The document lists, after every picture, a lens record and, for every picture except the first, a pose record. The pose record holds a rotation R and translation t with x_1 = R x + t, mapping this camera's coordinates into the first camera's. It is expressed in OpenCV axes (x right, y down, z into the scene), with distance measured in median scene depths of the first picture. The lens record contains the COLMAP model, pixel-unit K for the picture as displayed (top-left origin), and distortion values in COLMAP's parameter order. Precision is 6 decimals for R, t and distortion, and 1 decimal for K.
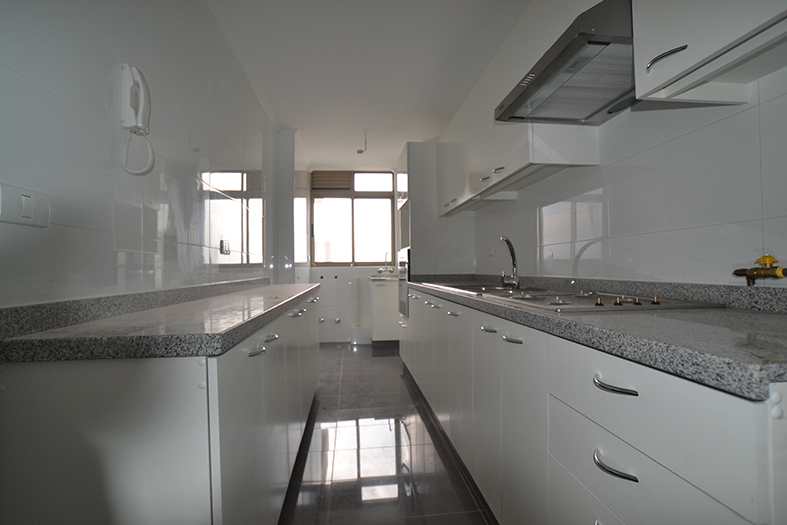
lens RADIAL K [[381.9, 0, 390.8], [0, 381.9, 263.5], [0, 0, 1]] dist [-0.071385, 0.032228]
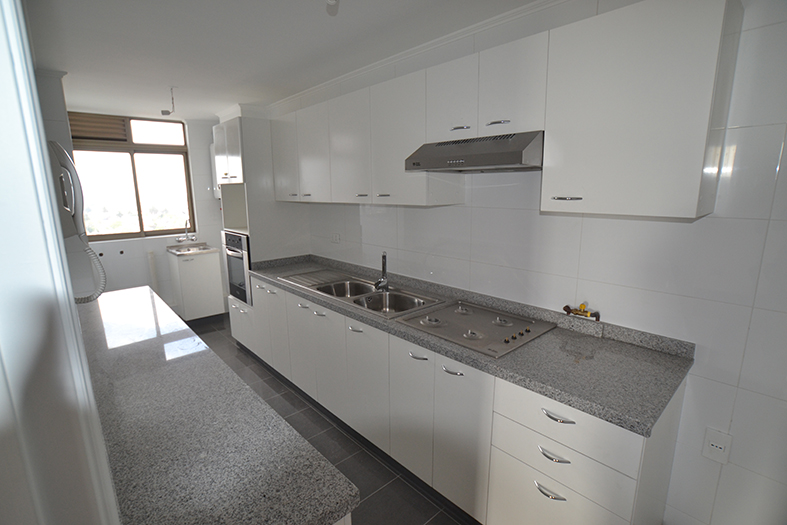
lens RADIAL K [[381.9, 0, 390.8], [0, 381.9, 263.5], [0, 0, 1]] dist [-0.071385, 0.032228]
pose [[0.808215, -0.115737, 0.577403, -0.140297], [-0.004232, 0.979330, 0.202225, -0.105677], [-0.588873, -0.165885, 0.791019, 0.024762]]
